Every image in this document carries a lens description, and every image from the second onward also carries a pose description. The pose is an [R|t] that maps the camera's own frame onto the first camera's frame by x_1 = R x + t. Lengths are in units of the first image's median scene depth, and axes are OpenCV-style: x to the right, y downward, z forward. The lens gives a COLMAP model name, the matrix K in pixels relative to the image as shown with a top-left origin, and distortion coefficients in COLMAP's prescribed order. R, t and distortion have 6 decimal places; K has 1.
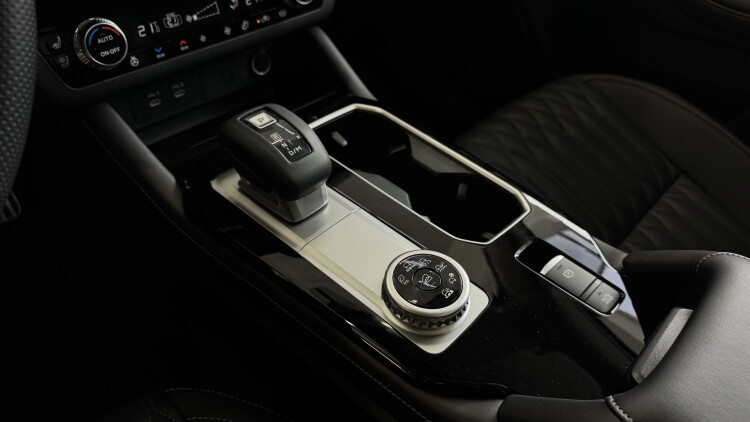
lens RADIAL K [[528.2, 0, 375.0], [0, 528.2, 211.0], [0, 0, 1]] dist [0.060592, -0.087711]
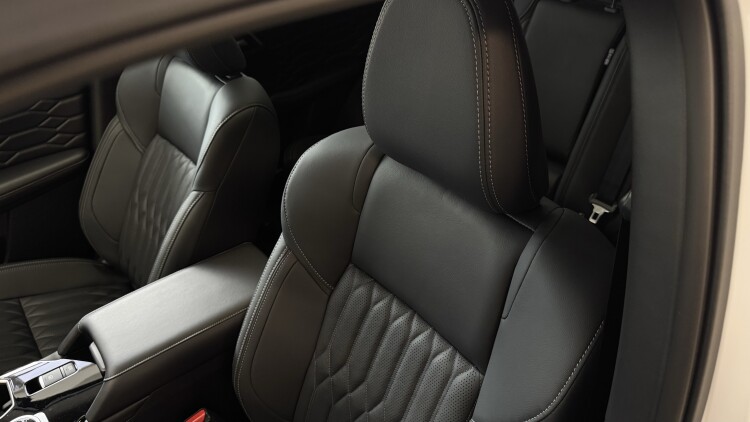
lens RADIAL K [[528.2, 0, 375.0], [0, 528.2, 211.0], [0, 0, 1]] dist [0.060592, -0.087711]
pose [[0.110393, -0.627207, 0.770989, -0.403149], [0.698473, 0.600828, 0.388769, -0.115391], [-0.707071, 0.495598, 0.504414, -0.747105]]
